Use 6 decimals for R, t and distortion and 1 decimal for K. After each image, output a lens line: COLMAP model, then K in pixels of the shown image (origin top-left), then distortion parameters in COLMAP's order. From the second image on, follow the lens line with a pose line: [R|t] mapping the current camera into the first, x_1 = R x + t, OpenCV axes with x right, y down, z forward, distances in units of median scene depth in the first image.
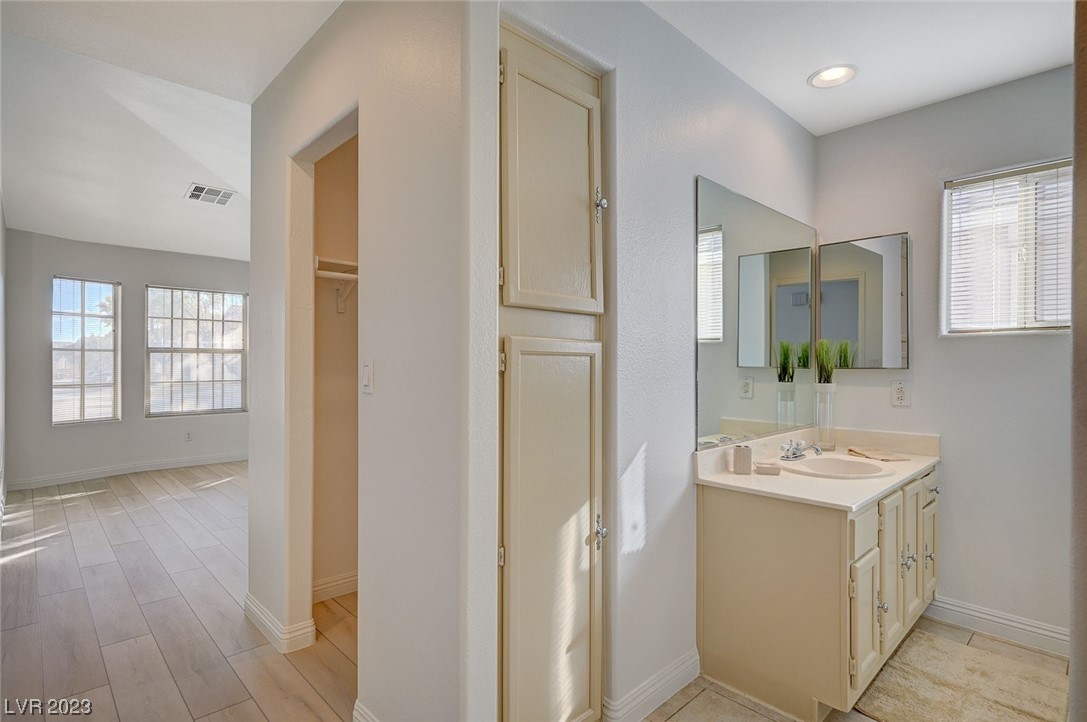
lens RADIAL K [[534.6, 0, 540.9], [0, 534.6, 359.6], [0, 0, 1]] dist [0.009967, -0.000474]
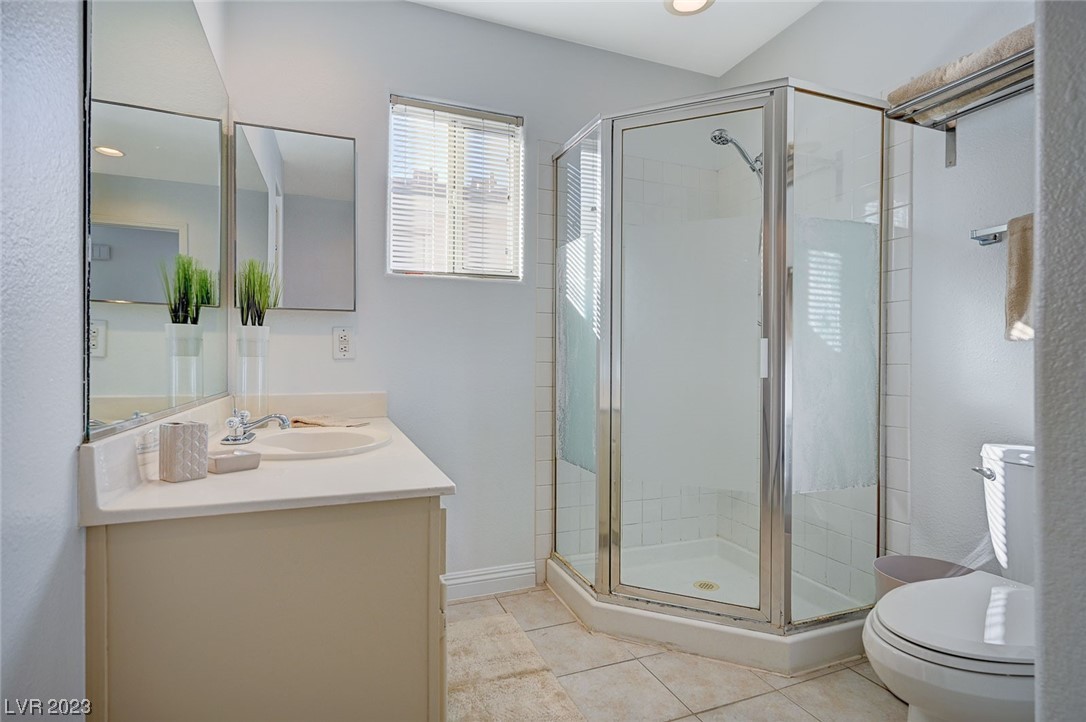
lens RADIAL K [[562.4, 0, 573.6], [0, 562.4, 355.1], [0, 0, 1]] dist [0.000864, 0.000810]
pose [[0.366405, 0.000550, 0.930455, 0.034010], [-0.003737, 0.999993, 0.000881, 0.086618], [-0.930448, -0.003799, 0.366405, 0.427170]]
